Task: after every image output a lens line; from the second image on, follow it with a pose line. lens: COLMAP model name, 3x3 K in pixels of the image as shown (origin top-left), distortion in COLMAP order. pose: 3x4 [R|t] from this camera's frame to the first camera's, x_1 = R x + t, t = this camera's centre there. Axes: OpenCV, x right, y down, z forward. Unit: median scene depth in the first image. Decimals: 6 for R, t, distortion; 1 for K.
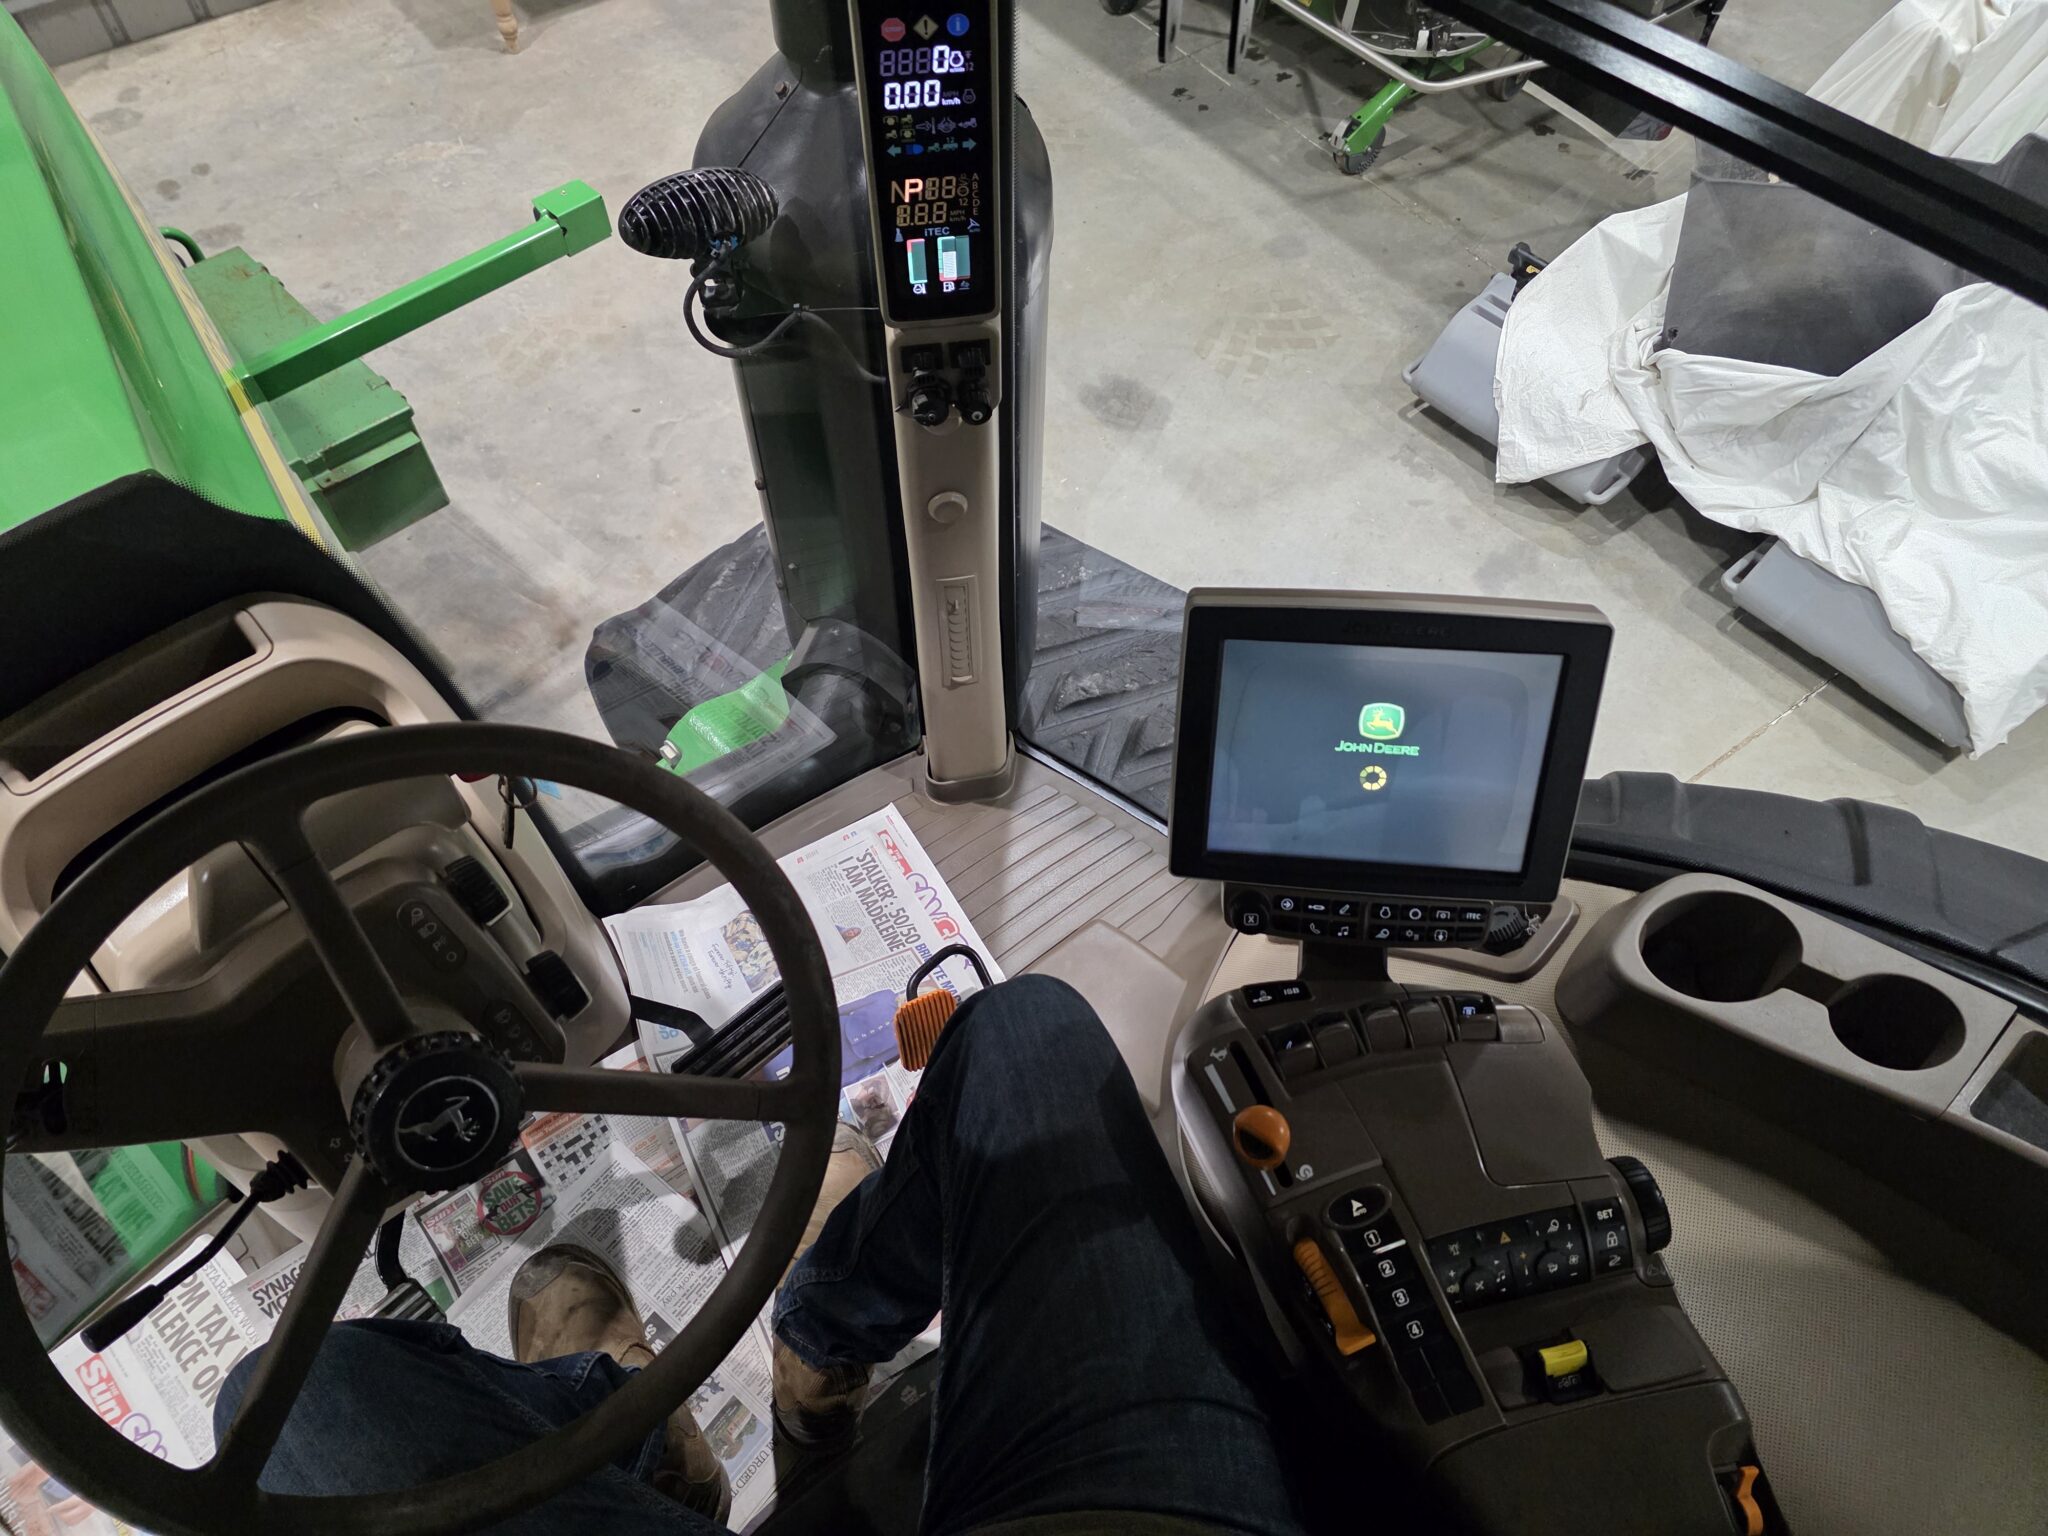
lens RADIAL K [[1357.4, 0, 1014.8], [0, 1357.4, 753.7], [0, 0, 1]] dist [0.066269, -0.069067]
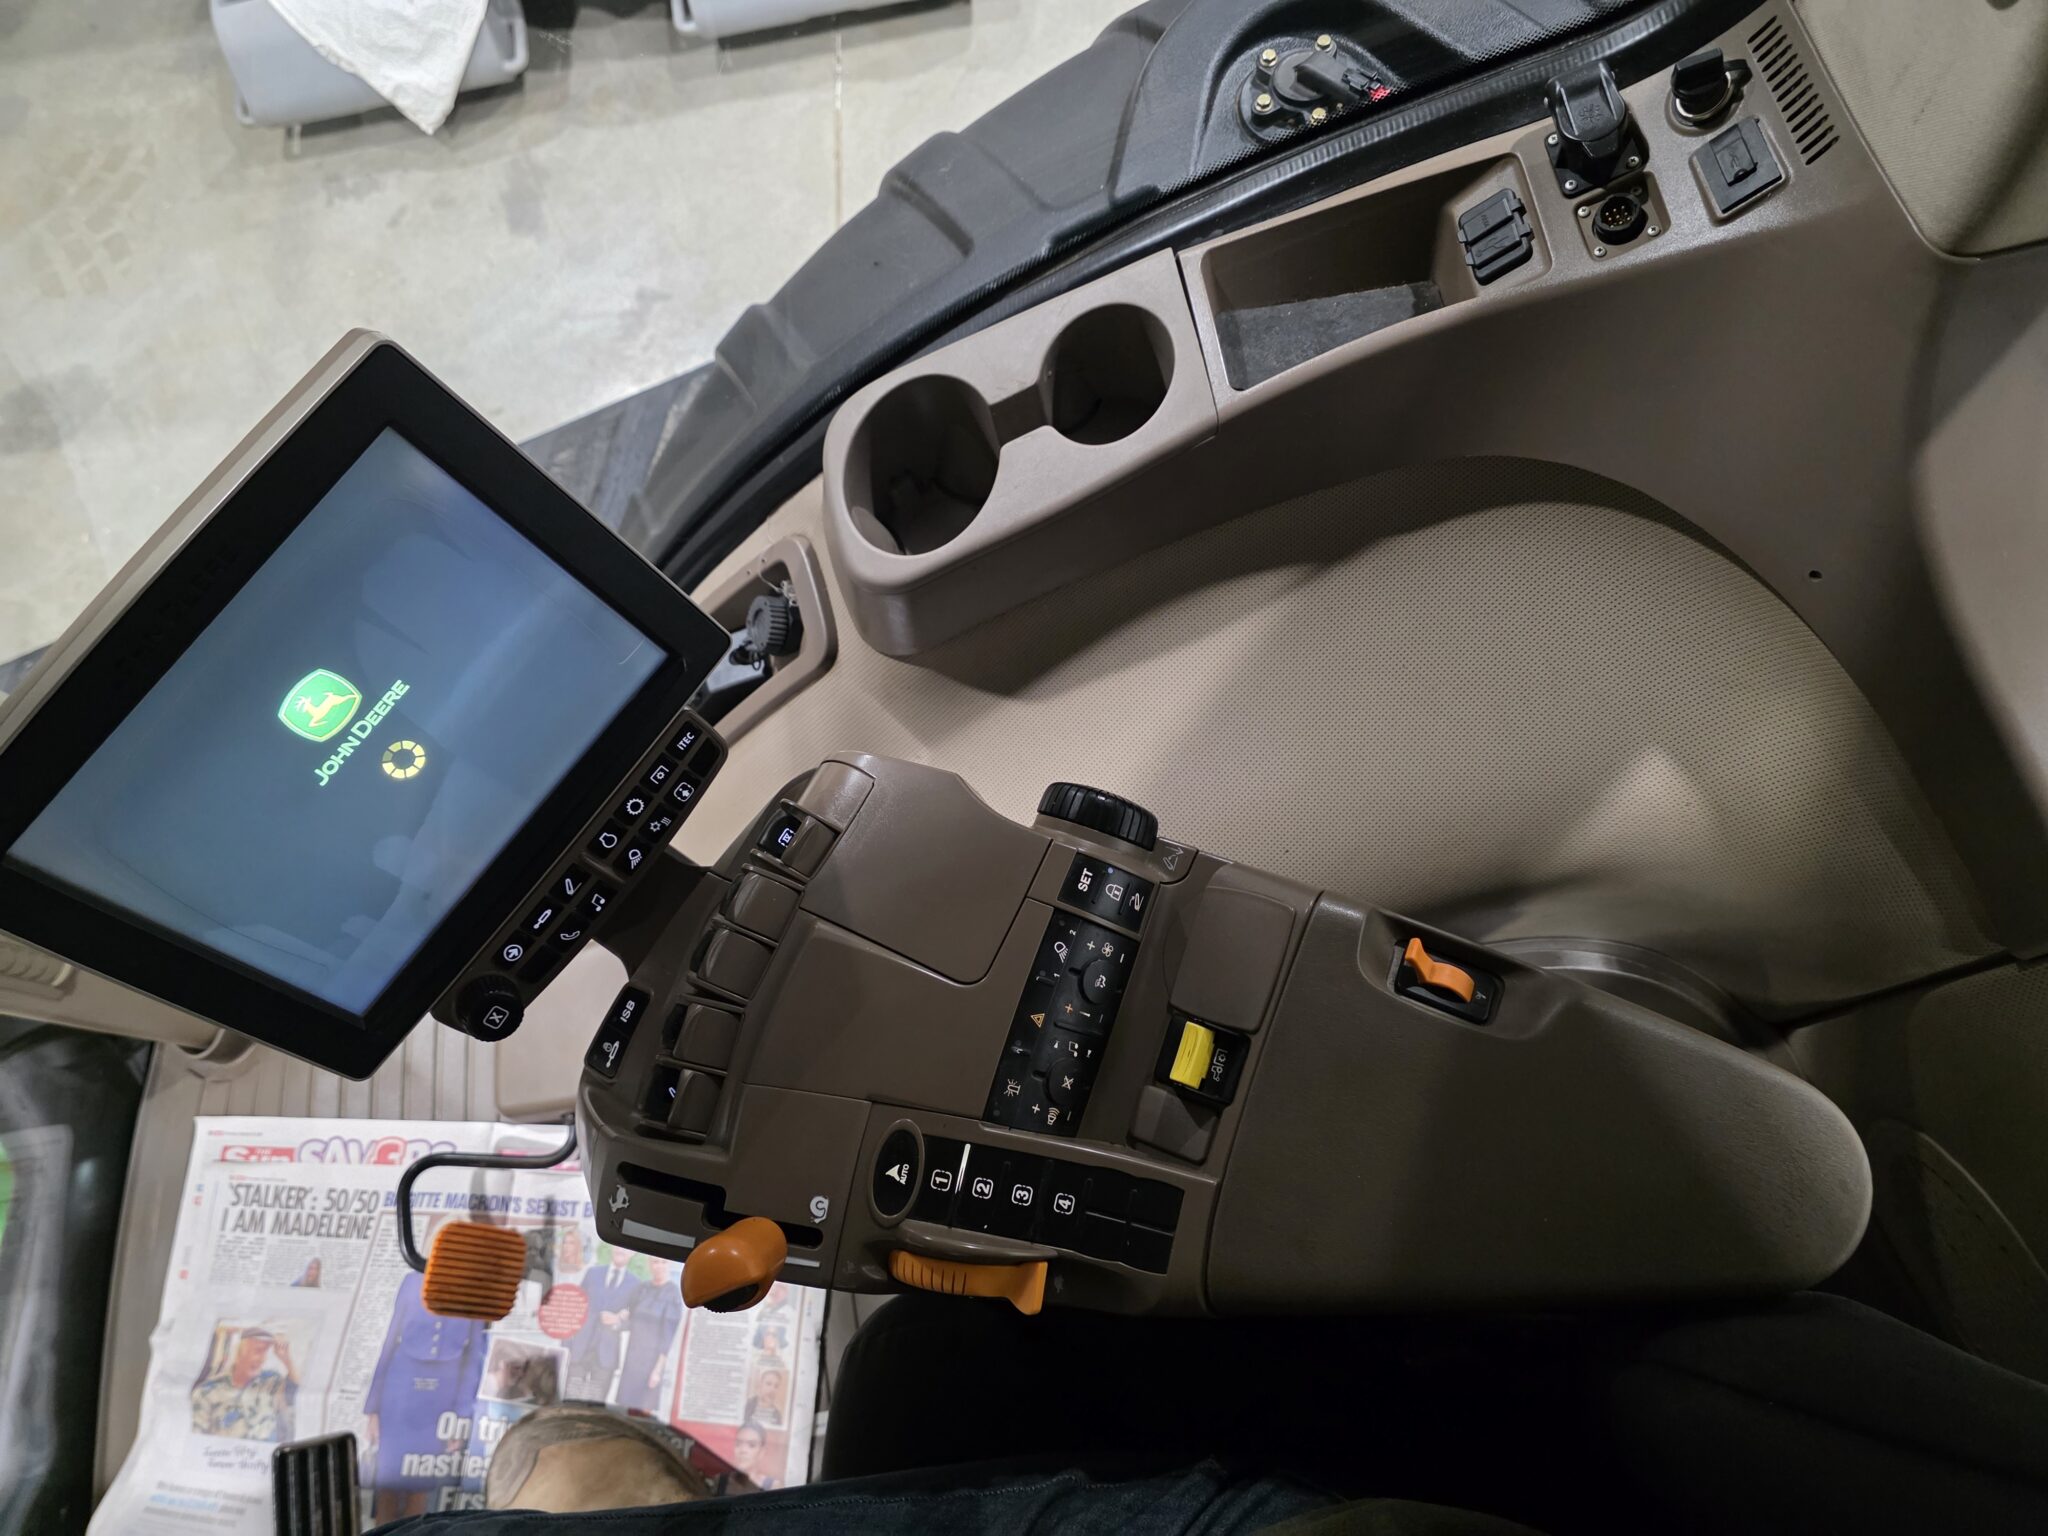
lens RADIAL K [[1417.7, 0, 996.9], [0, 1417.7, 767.0], [0, 0, 1]] dist [0.069962, -0.079688]
pose [[0.535237, -0.821896, 0.194958, 0.254024], [0.757488, 0.569153, 0.319807, 0.014309], [-0.373809, -0.023494, 0.927208, 0.255432]]
